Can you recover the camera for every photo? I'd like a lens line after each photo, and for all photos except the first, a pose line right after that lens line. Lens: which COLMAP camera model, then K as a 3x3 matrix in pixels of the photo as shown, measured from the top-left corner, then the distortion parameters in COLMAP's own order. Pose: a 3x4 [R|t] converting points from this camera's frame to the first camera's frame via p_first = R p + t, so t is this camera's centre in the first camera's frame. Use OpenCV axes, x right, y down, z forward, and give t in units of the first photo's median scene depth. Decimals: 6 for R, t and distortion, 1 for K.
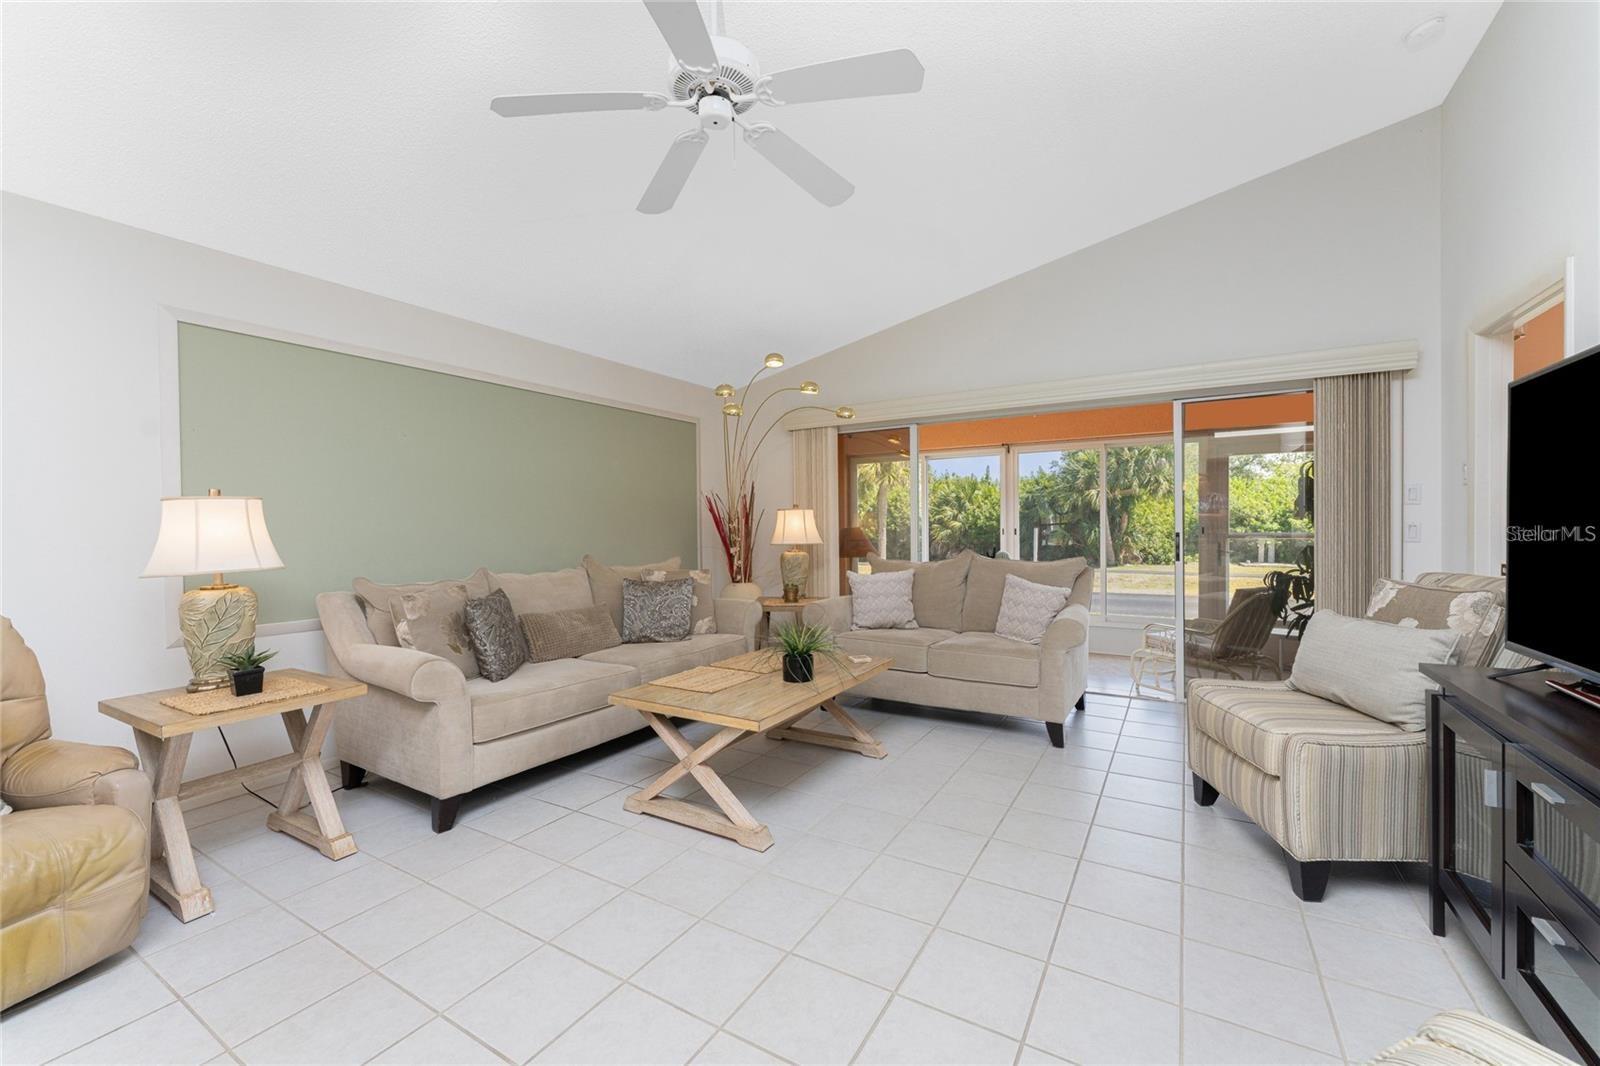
lens RADIAL K [[645.2, 0, 800.0], [0, 645.2, 533.0], [0, 0, 1]] dist [-0.000322, 0.000000]
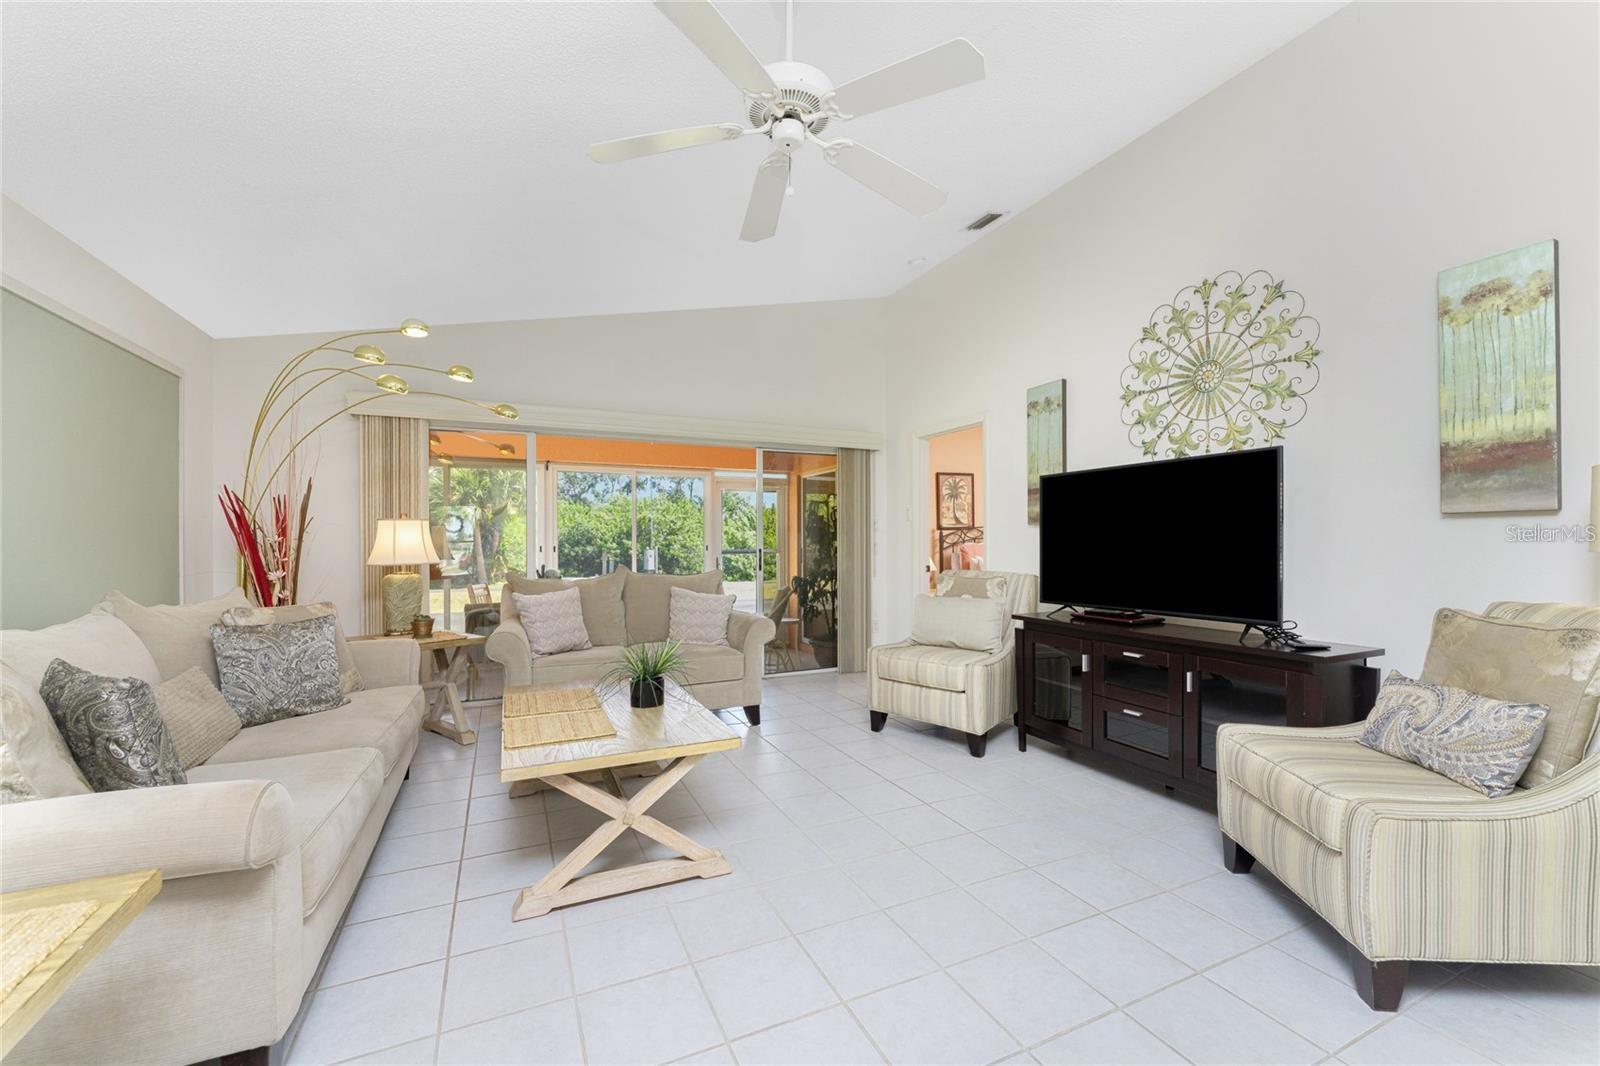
lens RADIAL K [[641.8, 0, 800.3], [0, 641.8, 540.6], [0, 0, 1]] dist [-0.007615, 0.000058]
pose [[0.561443, 0.010885, 0.827444, -0.329805], [0.003909, 0.999867, -0.015806, 0.002472], [-0.827506, 0.012109, 0.561326, 0.147234]]
